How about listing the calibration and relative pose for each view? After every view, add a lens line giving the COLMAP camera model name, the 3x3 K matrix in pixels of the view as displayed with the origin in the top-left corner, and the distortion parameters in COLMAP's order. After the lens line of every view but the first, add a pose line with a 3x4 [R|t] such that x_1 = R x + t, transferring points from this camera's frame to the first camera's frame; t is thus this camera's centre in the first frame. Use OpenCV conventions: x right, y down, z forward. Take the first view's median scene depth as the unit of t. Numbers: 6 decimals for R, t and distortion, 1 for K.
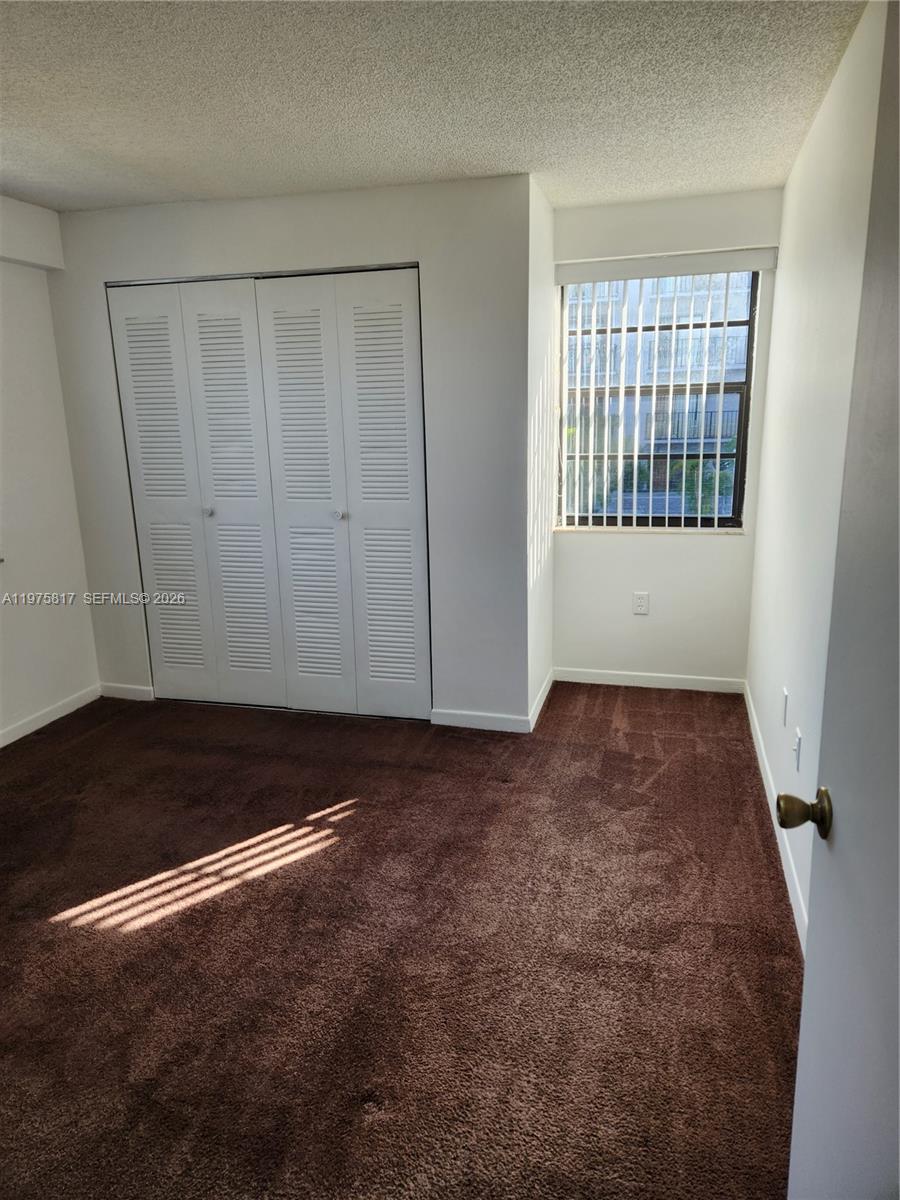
lens RADIAL K [[806.7, 0, 460.4], [0, 806.7, 597.2], [0, 0, 1]] dist [0.020114, -0.042938]
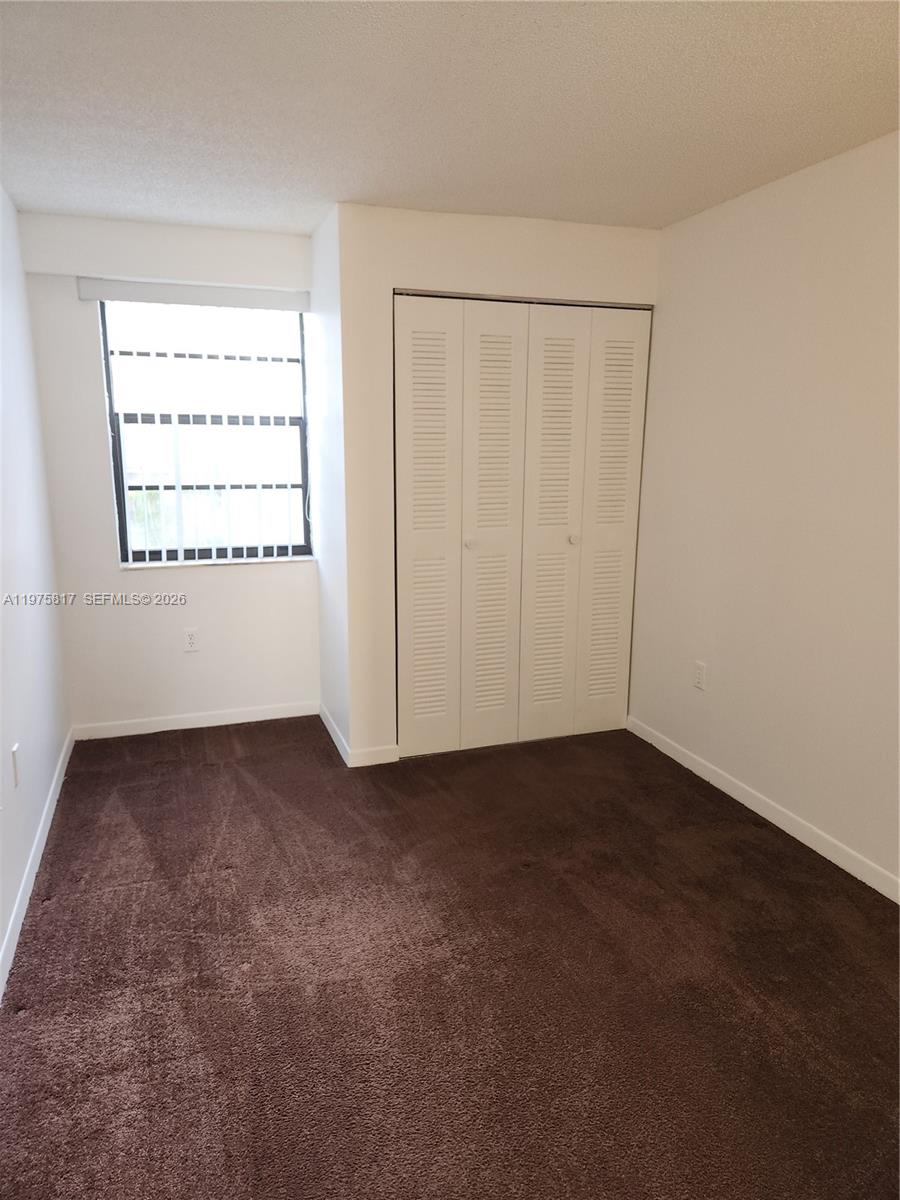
lens RADIAL K [[806.7, 0, 457.4], [0, 806.7, 601.3], [0, 0, 1]] dist [0.020114, -0.042938]
pose [[0.839756, -0.085854, 0.536133, -0.114763], [0.103352, 0.994641, -0.002605, -0.005420], [-0.533037, 0.057598, 0.844129, 0.031335]]
